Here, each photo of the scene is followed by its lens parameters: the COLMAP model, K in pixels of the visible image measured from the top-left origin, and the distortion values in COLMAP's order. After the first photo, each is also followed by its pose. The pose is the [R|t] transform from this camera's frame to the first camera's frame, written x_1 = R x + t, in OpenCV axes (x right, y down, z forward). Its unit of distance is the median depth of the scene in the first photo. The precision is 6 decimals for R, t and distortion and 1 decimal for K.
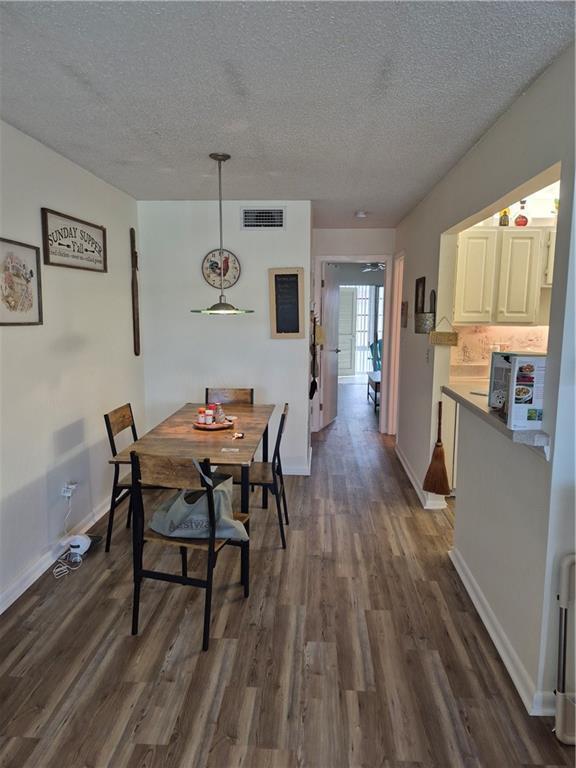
lens RADIAL K [[516.7, 0, 287.9], [0, 516.7, 373.0], [0, 0, 1]] dist [0.080386, -0.098168]
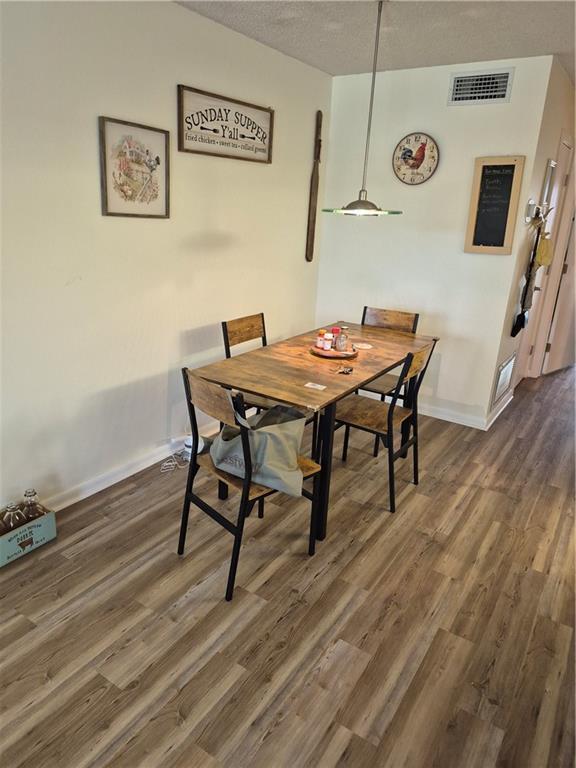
lens RADIAL K [[516.7, 0, 287.9], [0, 516.7, 373.0], [0, 0, 1]] dist [0.080386, -0.098168]
pose [[0.864984, 0.183159, -0.467178, 0.212554], [-0.101089, 0.975522, 0.195289, -0.025077], [0.491511, -0.121695, 0.862326, 0.253747]]
